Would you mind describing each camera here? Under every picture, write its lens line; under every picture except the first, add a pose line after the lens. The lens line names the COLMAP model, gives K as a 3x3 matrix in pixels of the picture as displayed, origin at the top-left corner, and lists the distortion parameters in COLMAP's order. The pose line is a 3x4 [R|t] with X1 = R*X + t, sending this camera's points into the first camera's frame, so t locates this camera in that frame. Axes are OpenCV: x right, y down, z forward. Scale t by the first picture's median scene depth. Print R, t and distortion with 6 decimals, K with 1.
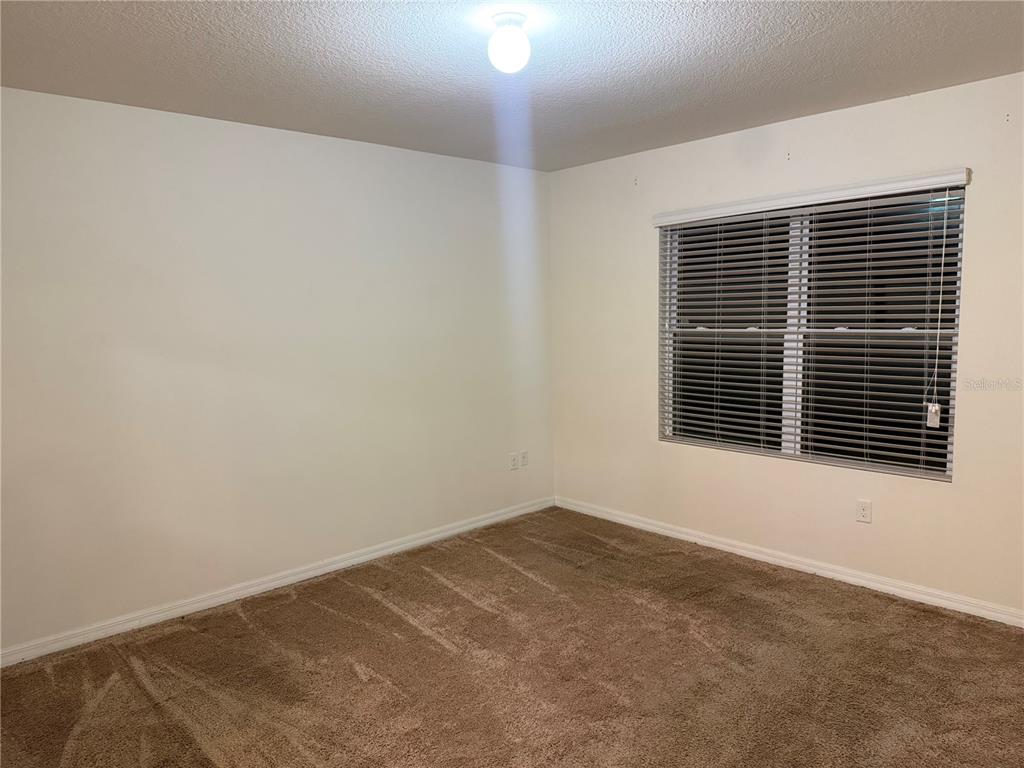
lens RADIAL K [[709.2, 0, 512.0], [0, 709.2, 384.0], [0, 0, 1]] dist [0.100633, -0.161615]
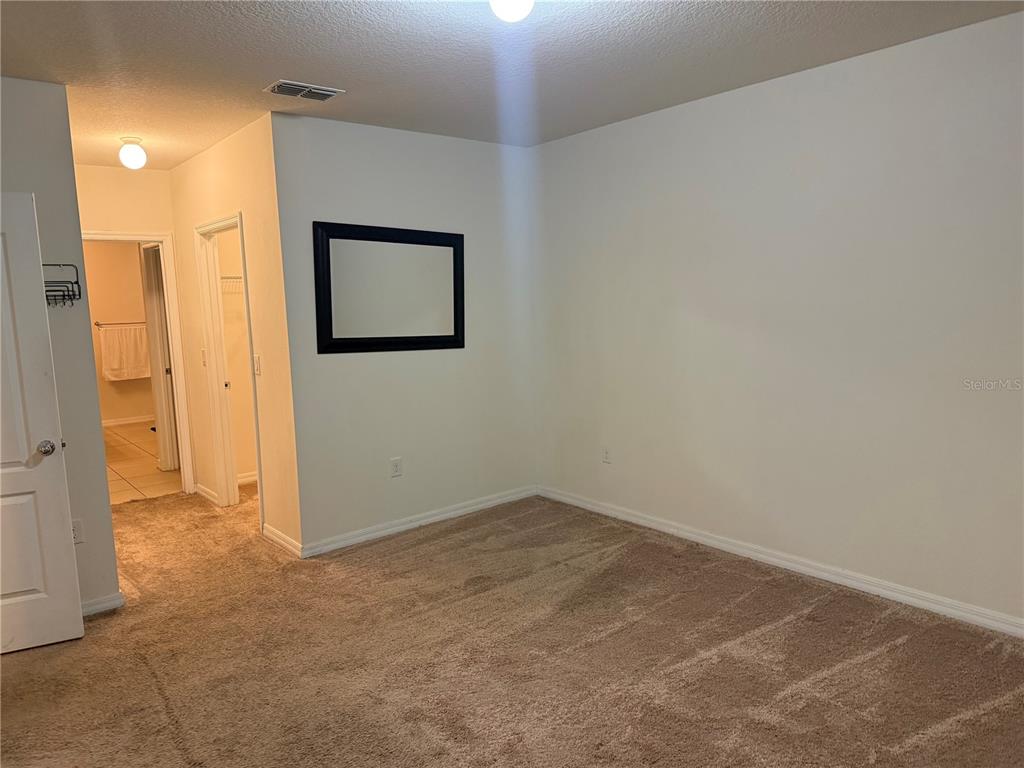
lens RADIAL K [[709.2, 0, 512.0], [0, 709.2, 384.0], [0, 0, 1]] dist [0.100633, -0.161615]
pose [[-0.055268, 0.150709, -0.987032, 0.712925], [-0.065852, 0.985841, 0.154214, -0.098387], [0.996298, 0.073521, -0.044561, 0.780752]]
